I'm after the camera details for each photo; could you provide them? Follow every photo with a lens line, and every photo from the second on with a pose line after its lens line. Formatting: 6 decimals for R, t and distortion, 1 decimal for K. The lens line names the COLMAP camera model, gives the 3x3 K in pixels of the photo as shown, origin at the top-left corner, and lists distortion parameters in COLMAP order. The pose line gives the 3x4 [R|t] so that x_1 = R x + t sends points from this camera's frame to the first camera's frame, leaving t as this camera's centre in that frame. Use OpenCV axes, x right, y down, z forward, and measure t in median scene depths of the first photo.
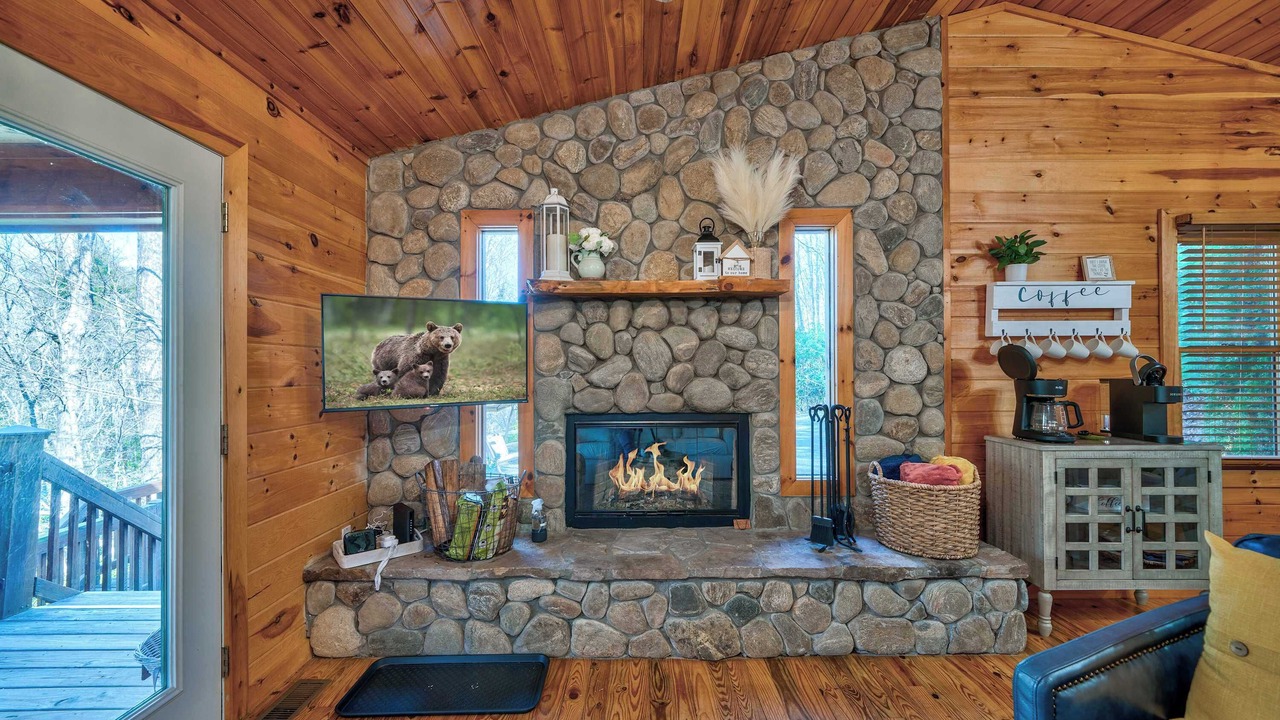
lens RADIAL K [[512.7, 0, 638.3], [0, 512.7, 369.3], [0, 0, 1]] dist [-0.008443, 0.001328]
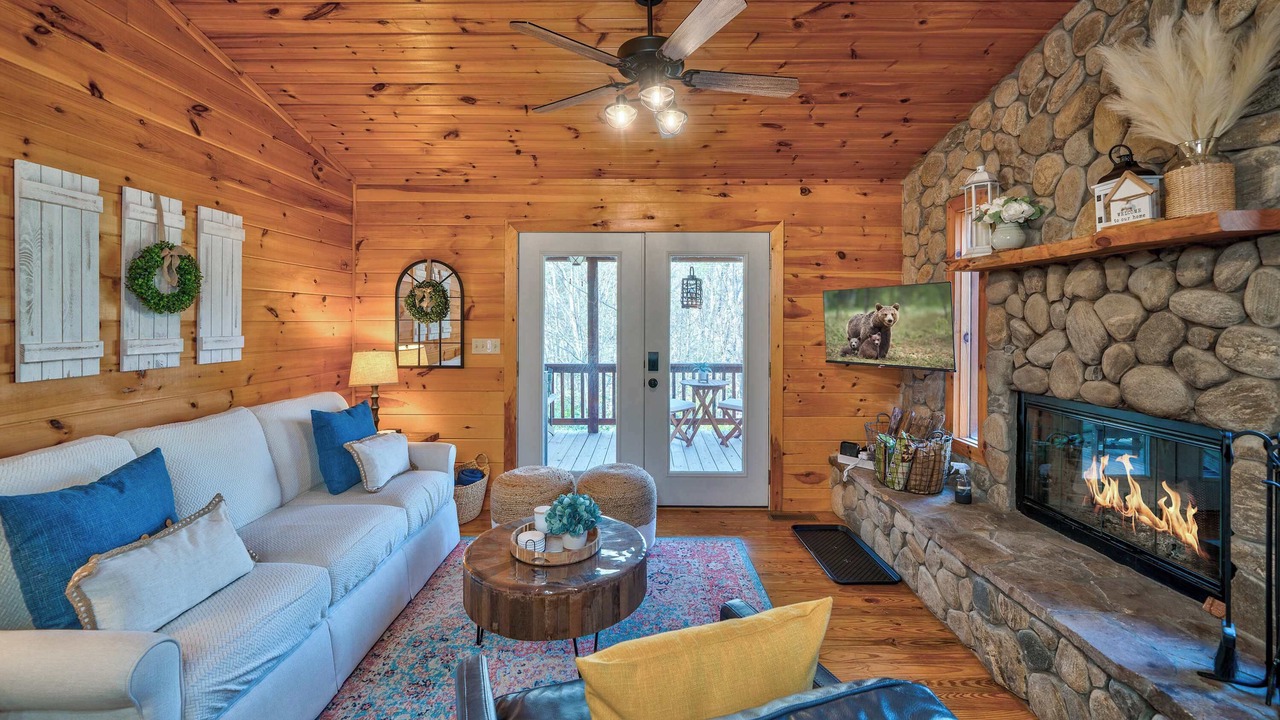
lens RADIAL K [[512.7, 0, 613.5], [0, 512.7, 319.6], [0, 0, 1]] dist [-0.008443, 0.001328]
pose [[-0.037065, 0.004746, -0.999302, 0.869431], [-0.003724, 0.999981, 0.004887, -0.048205], [0.999306, 0.003902, -0.037046, 0.302687]]
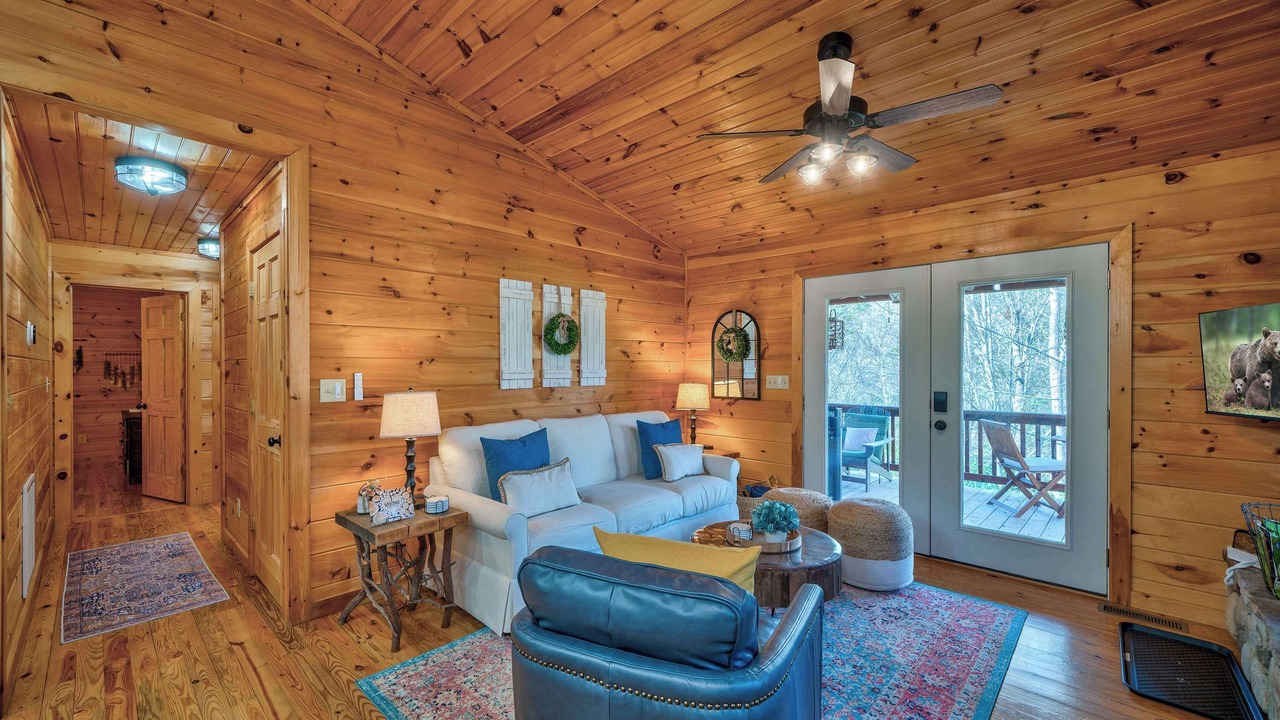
lens RADIAL K [[512.7, 0, 631.5], [0, 512.7, 373.0], [0, 0, 1]] dist [-0.008443, 0.001328]
pose [[-0.716109, 0.013857, -0.697851, 0.935577], [0.000939, 0.999821, 0.018890, -0.025438], [0.697988, 0.012872, -0.715994, 0.747705]]
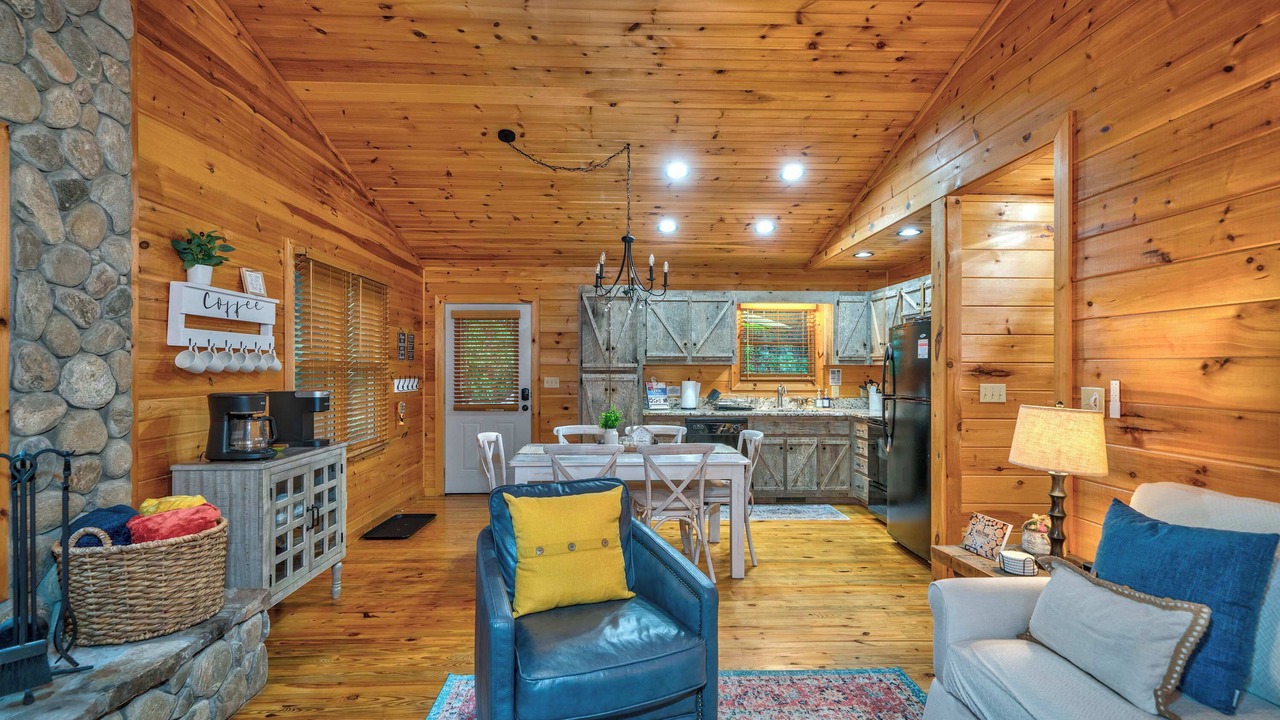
lens RADIAL K [[608.5, 0, 642.9], [0, 608.5, 368.9], [0, 0, 1]] dist [0.005894, 0.003149]
pose [[-0.048304, 0.004455, 0.998823, -0.351191], [-0.000110, 0.999990, -0.004465, -0.022460], [-0.998833, -0.000325, -0.048303, 0.295122]]
